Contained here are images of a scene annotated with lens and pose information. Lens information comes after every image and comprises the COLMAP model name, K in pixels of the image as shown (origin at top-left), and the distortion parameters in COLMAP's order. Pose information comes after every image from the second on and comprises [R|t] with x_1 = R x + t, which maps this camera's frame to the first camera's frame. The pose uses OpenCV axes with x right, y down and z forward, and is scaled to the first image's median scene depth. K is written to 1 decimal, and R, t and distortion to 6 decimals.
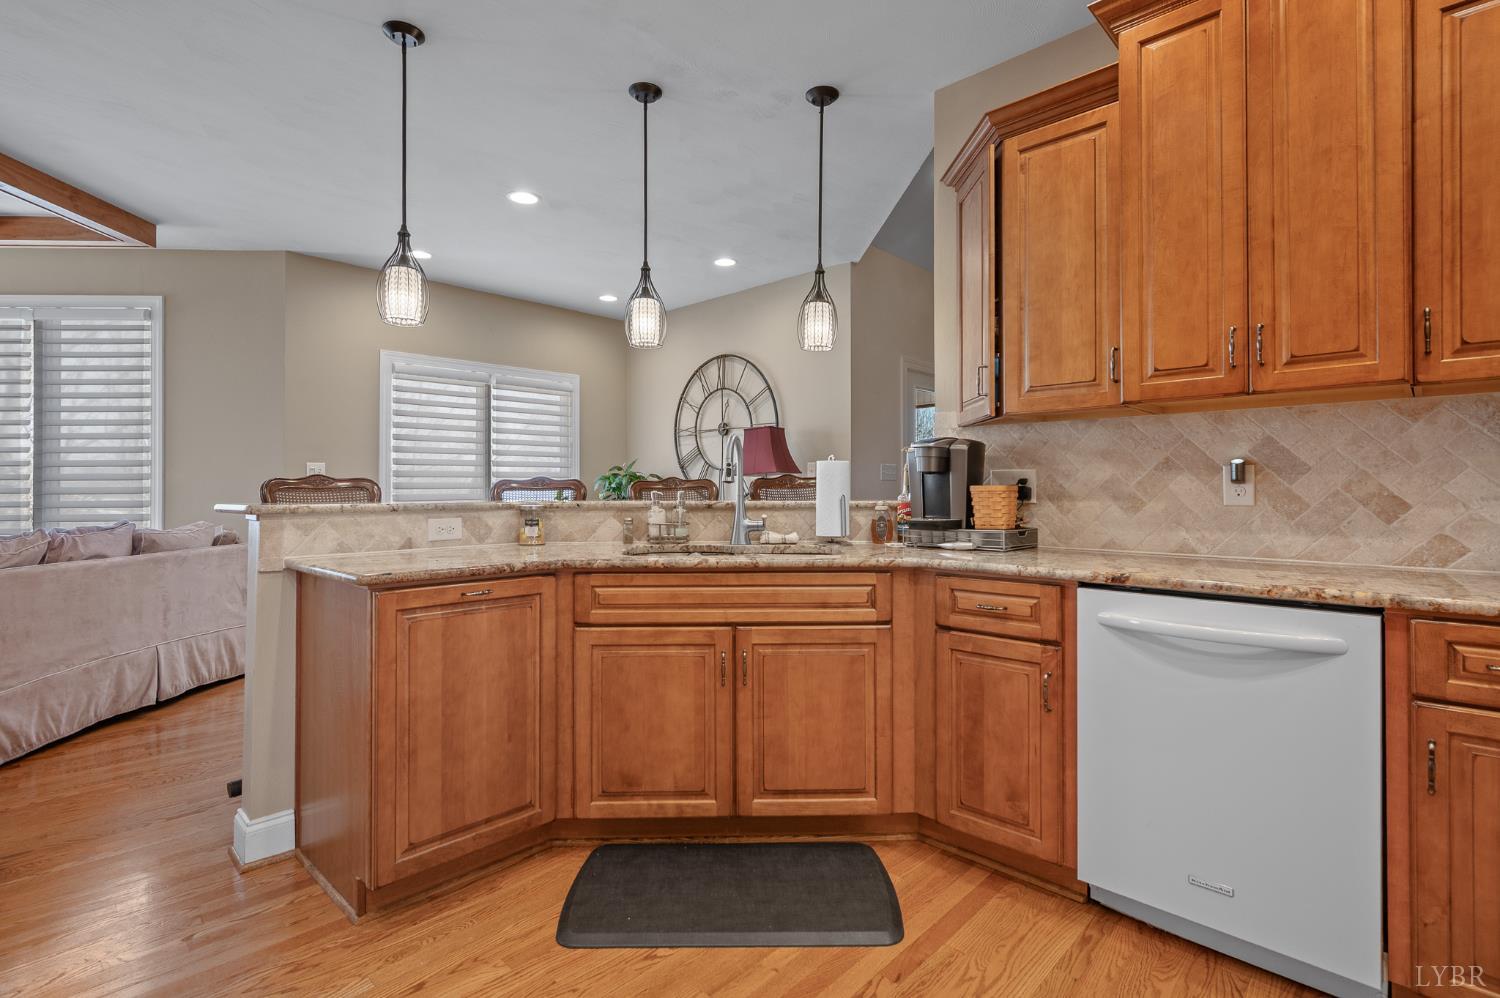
lens RADIAL K [[717.0, 0, 746.7], [0, 717.0, 481.7], [0, 0, 1]] dist [0.016361, 0.000378]
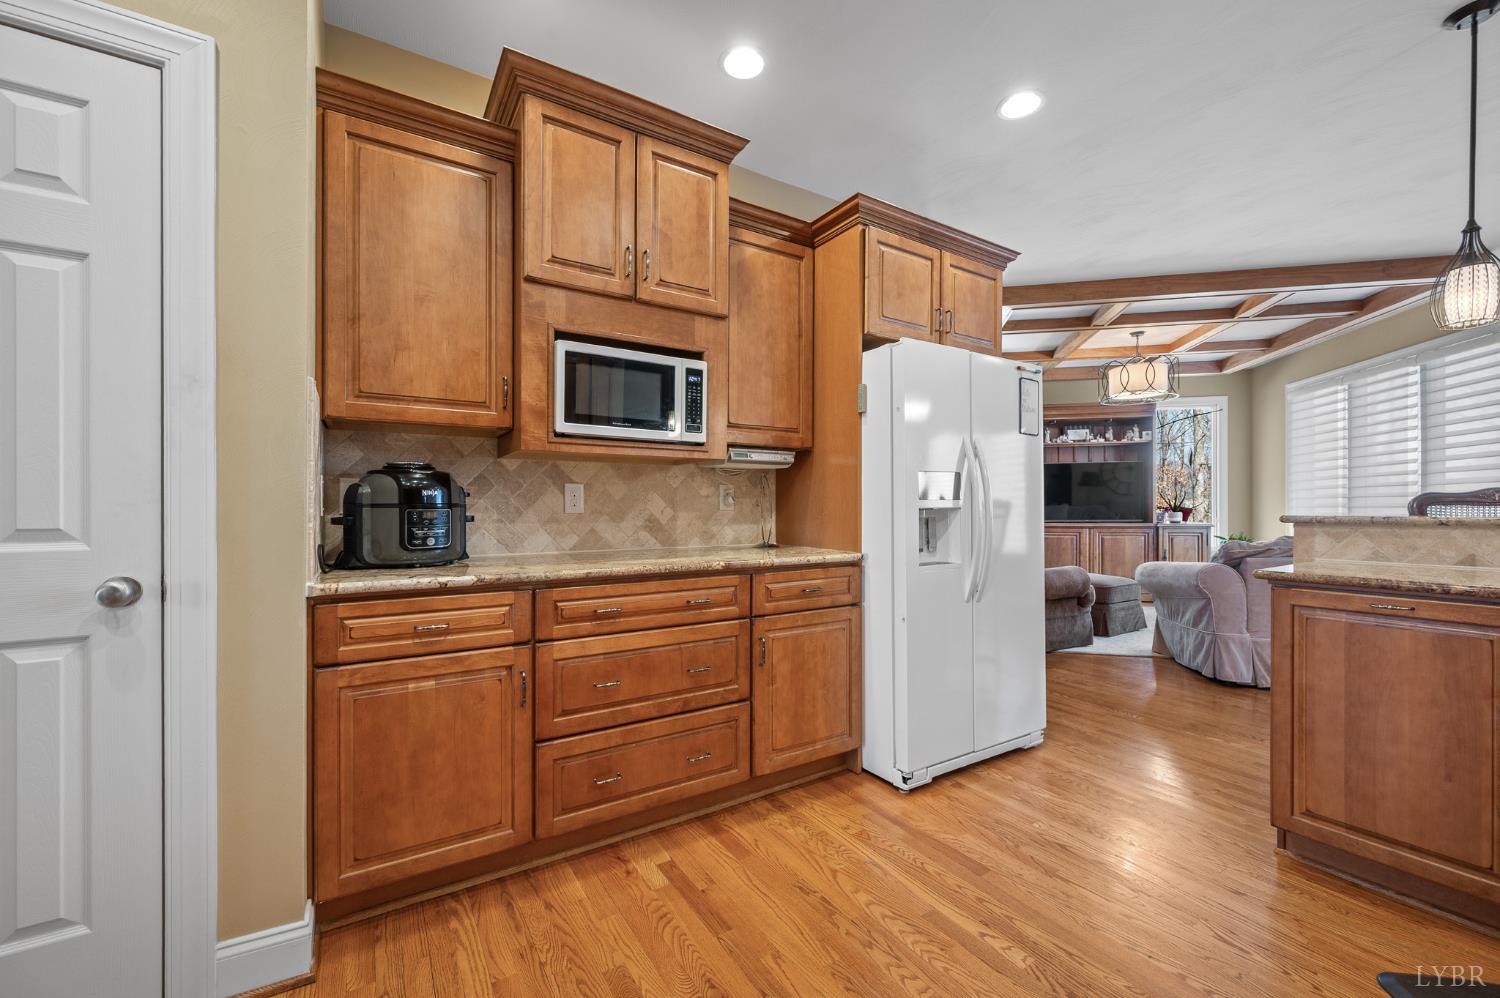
lens RADIAL K [[597.7, 0, 750.0], [0, 597.7, 499.0], [0, 0, 1]] dist [-0.001032, -0.000072]
pose [[-0.236778, -0.012853, -0.971479, 0.561018], [0.011131, 0.999811, -0.015941, 0.009158], [0.971500, -0.014588, -0.236590, 0.305923]]
